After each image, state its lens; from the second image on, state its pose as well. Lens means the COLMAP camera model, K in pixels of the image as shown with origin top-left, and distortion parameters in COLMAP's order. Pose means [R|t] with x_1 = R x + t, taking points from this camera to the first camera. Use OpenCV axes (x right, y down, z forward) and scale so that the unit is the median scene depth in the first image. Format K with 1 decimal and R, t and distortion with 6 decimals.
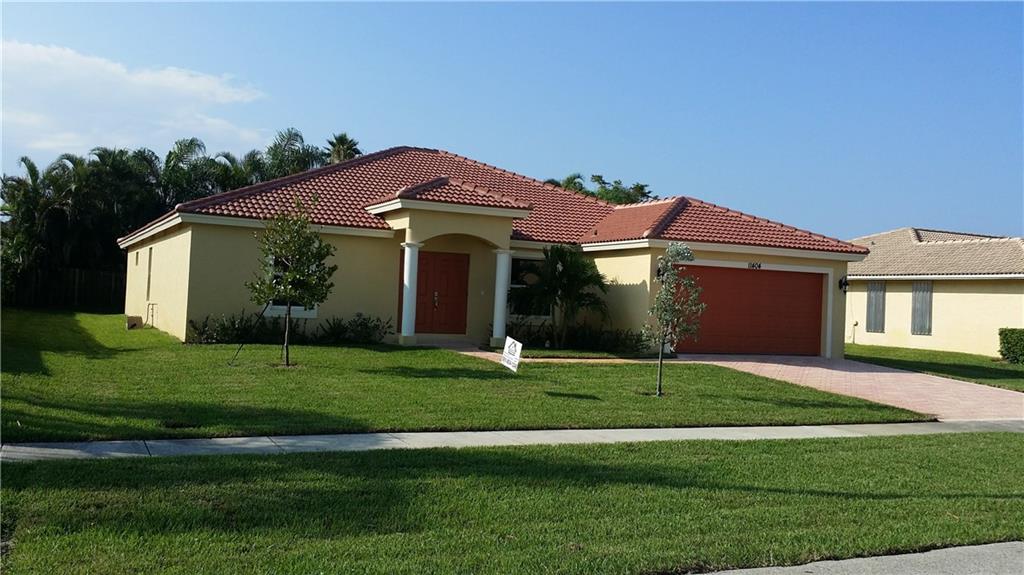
lens RADIAL K [[944.5, 0, 512.0], [0, 944.5, 287.5], [0, 0, 1]] dist [0.047875, 0.001557]
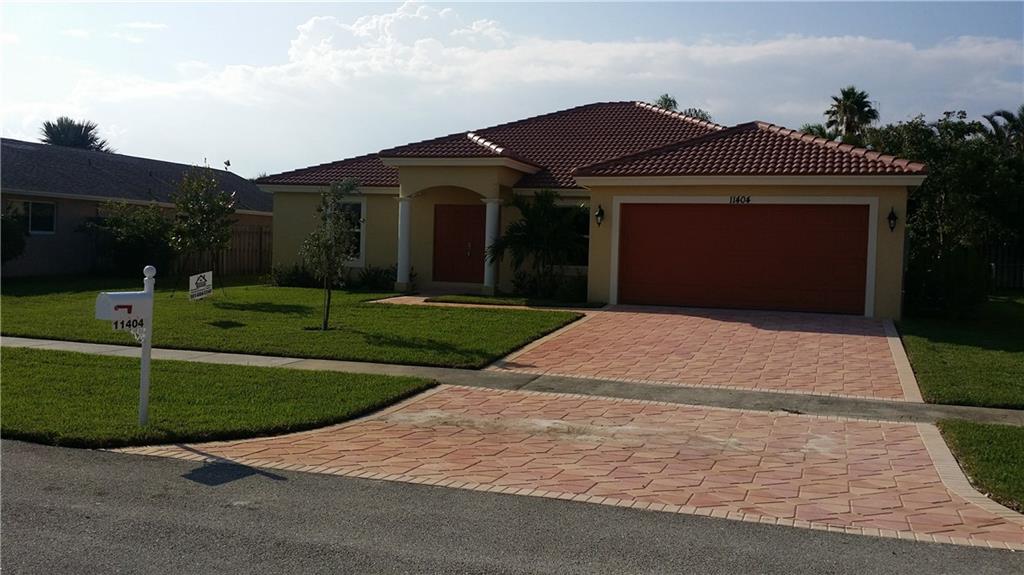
lens RADIAL K [[945.2, 0, 512.0], [0, 945.2, 287.5], [0, 0, 1]] dist [0.004162, -0.298088]
pose [[0.698215, 0.004367, -0.715875, 0.696868], [0.015257, 0.999663, 0.020979, 0.032312], [0.715725, -0.025570, 0.697914, 0.286507]]
